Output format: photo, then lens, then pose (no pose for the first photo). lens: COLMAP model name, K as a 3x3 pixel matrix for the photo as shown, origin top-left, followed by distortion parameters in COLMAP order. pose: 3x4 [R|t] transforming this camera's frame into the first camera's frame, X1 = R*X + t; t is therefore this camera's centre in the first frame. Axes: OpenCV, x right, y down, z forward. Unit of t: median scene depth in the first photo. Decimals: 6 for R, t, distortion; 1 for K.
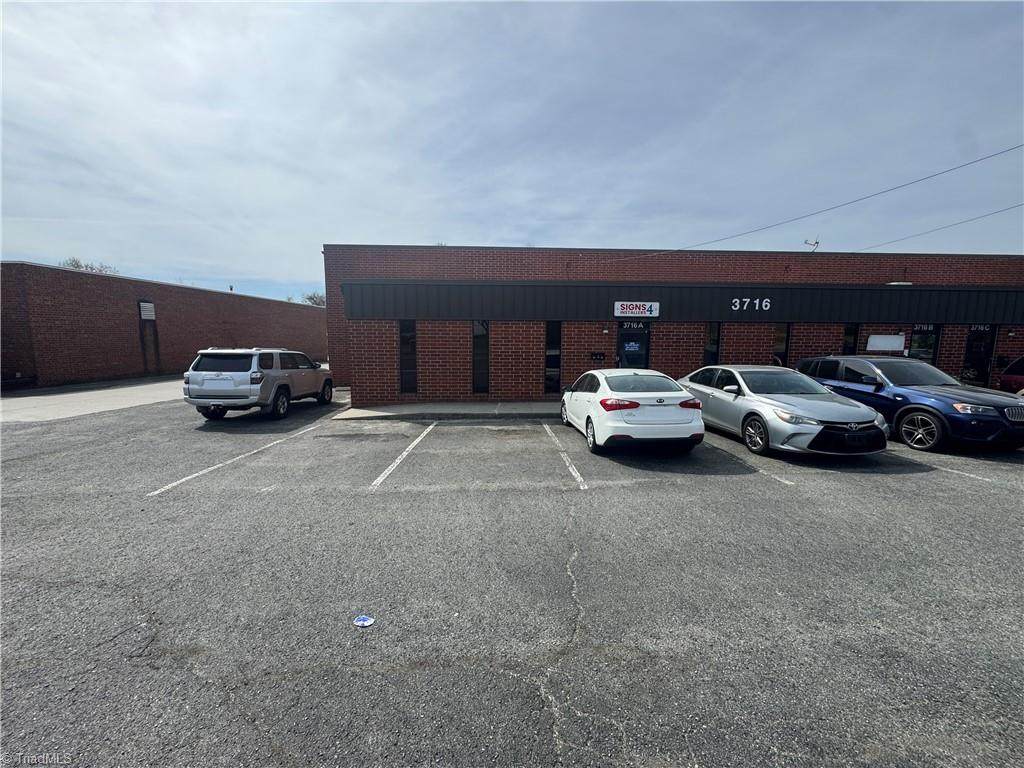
lens RADIAL K [[397.3, 0, 512.0], [0, 397.3, 384.0], [0, 0, 1]] dist [-0.001269, -0.000146]
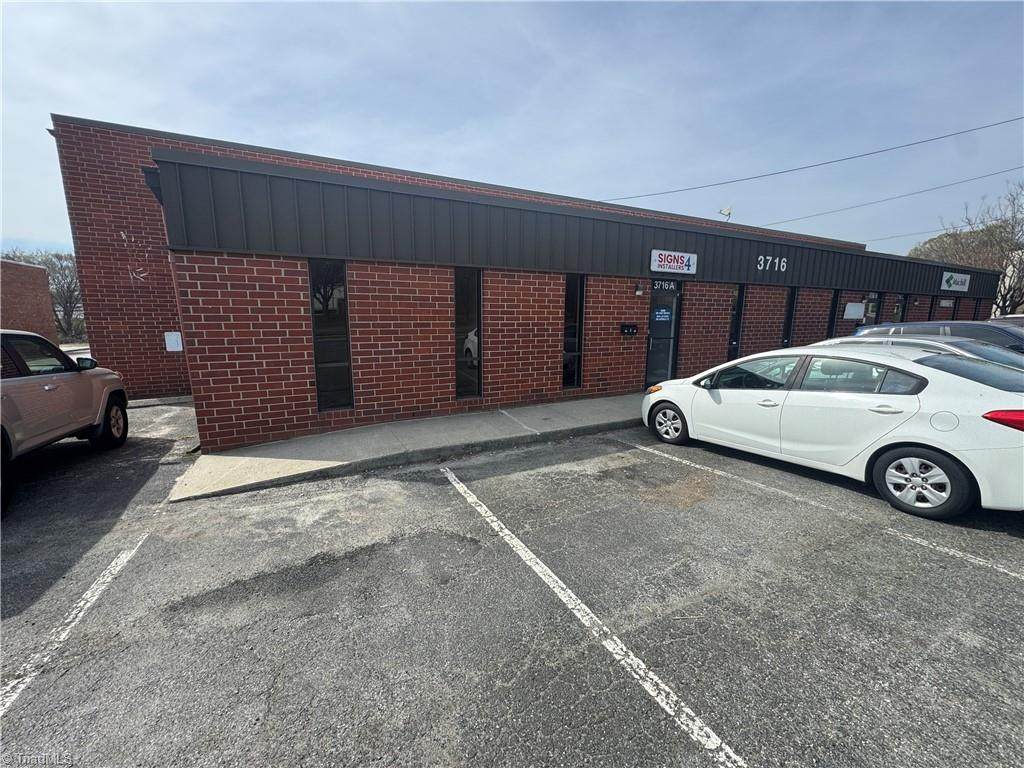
lens RADIAL K [[397.3, 0, 512.0], [0, 397.3, 384.0], [0, 0, 1]] dist [-0.001269, -0.000146]
pose [[0.914980, -0.072513, 0.396929, -0.254849], [0.055268, 0.996970, 0.054731, -0.023689], [-0.399695, -0.028140, 0.916216, 0.447048]]
